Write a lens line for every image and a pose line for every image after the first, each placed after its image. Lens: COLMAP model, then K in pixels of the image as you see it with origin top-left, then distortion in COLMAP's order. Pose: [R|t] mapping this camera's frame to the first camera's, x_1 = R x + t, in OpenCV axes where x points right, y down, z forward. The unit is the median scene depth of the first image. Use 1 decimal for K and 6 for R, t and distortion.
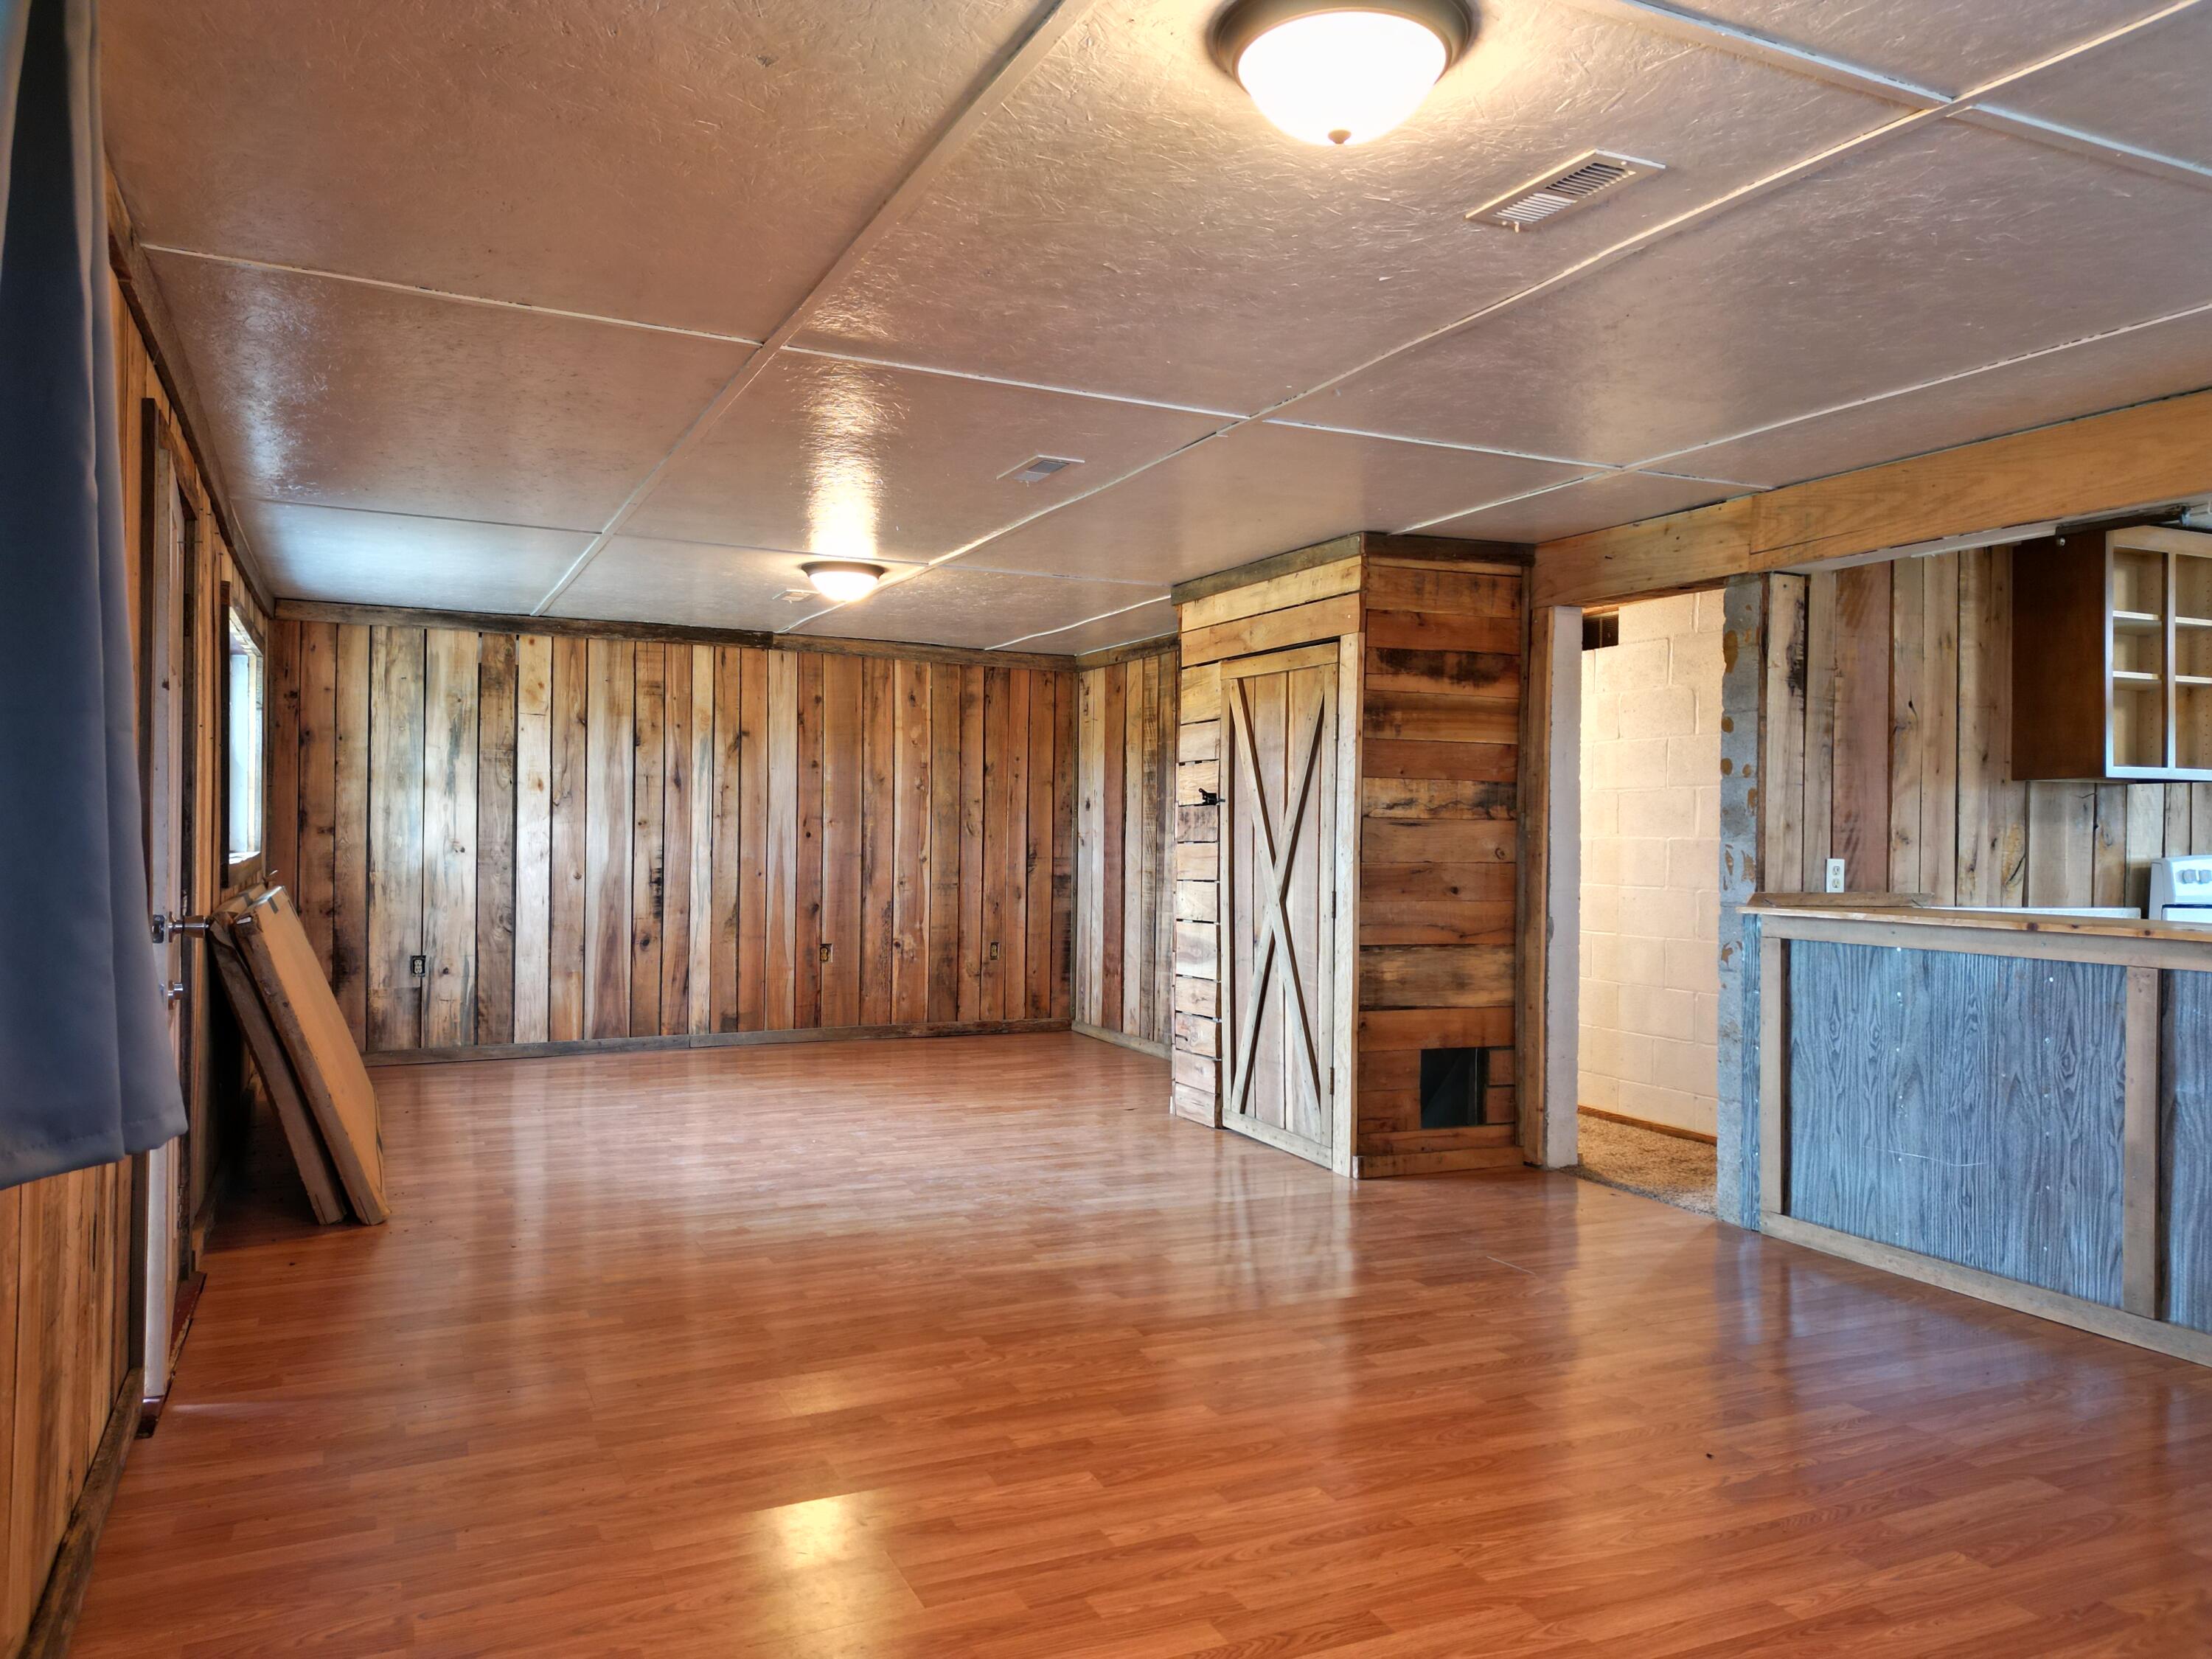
lens RADIAL K [[1501.2, 0, 1072.8], [0, 1501.2, 844.6], [0, 0, 1]] dist [0.015108, -0.002464]
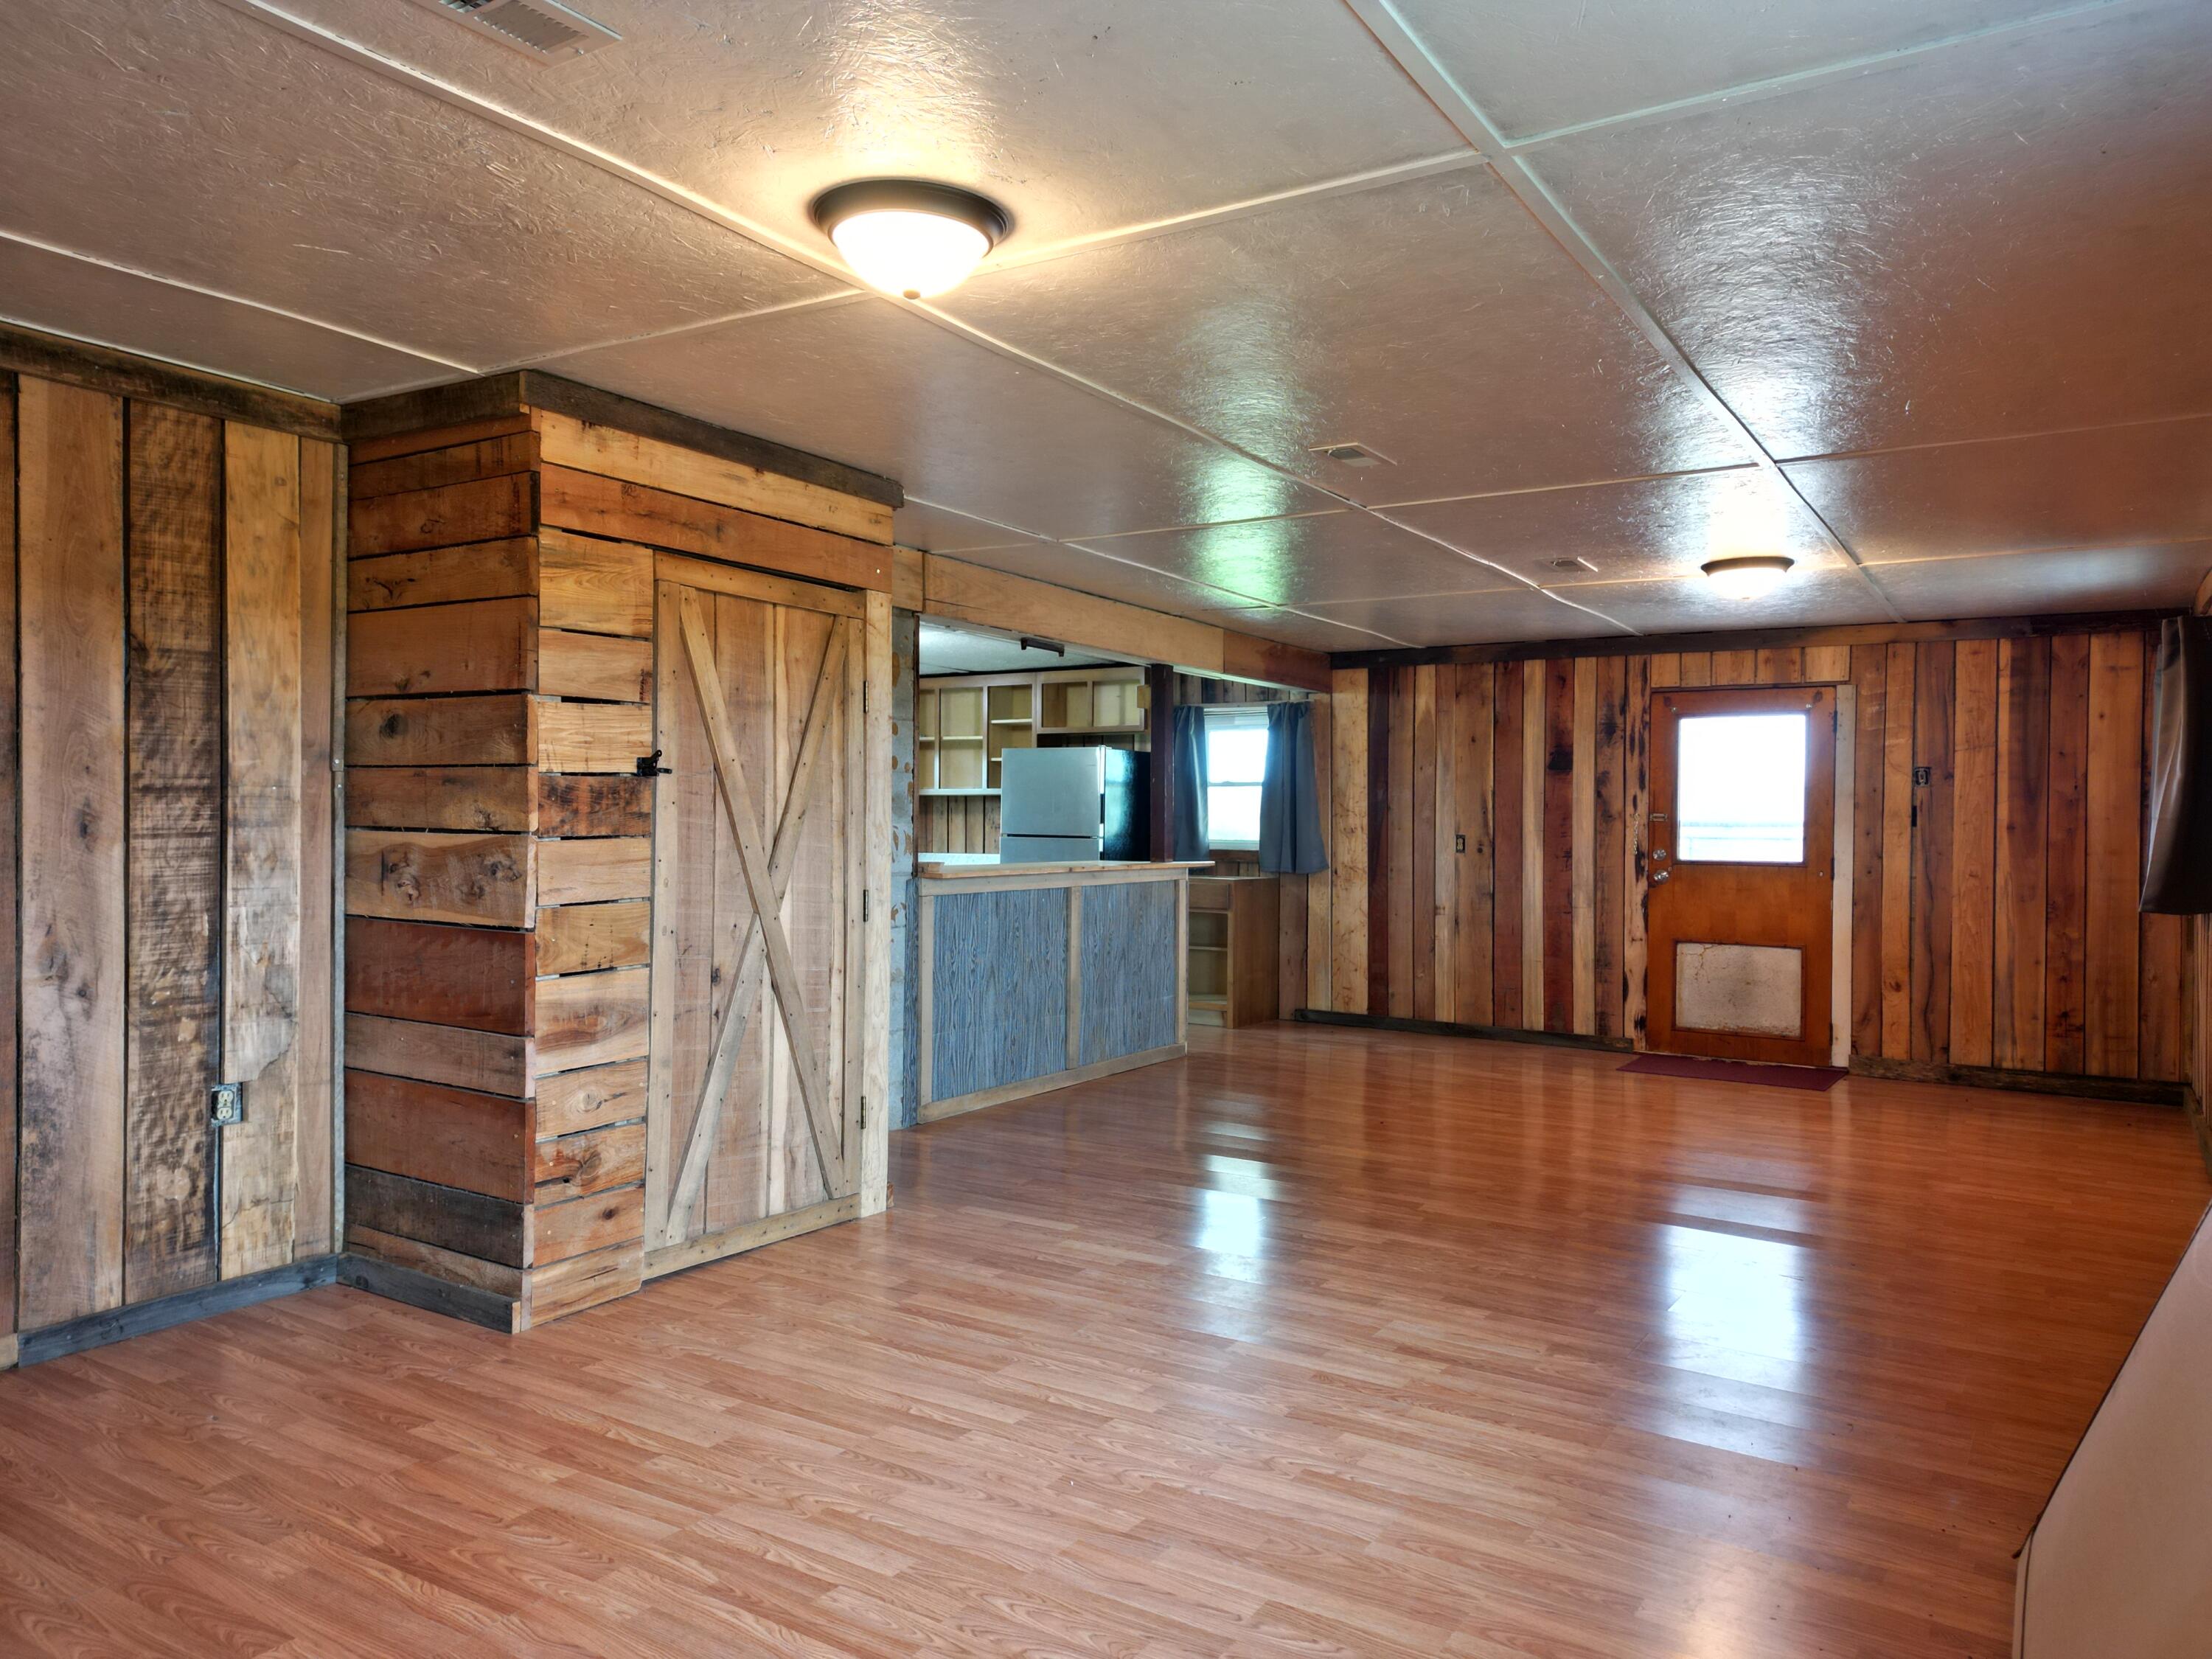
lens RADIAL K [[1537.5, 0, 1107.8], [0, 1537.5, 833.4], [0, 0, 1]] dist [0.007483, -0.000752]
pose [[-0.557641, -0.029470, 0.829559, -0.722416], [-0.014435, 0.999563, 0.025806, -0.029442], [-0.829957, 0.002416, -0.557822, 1.590552]]
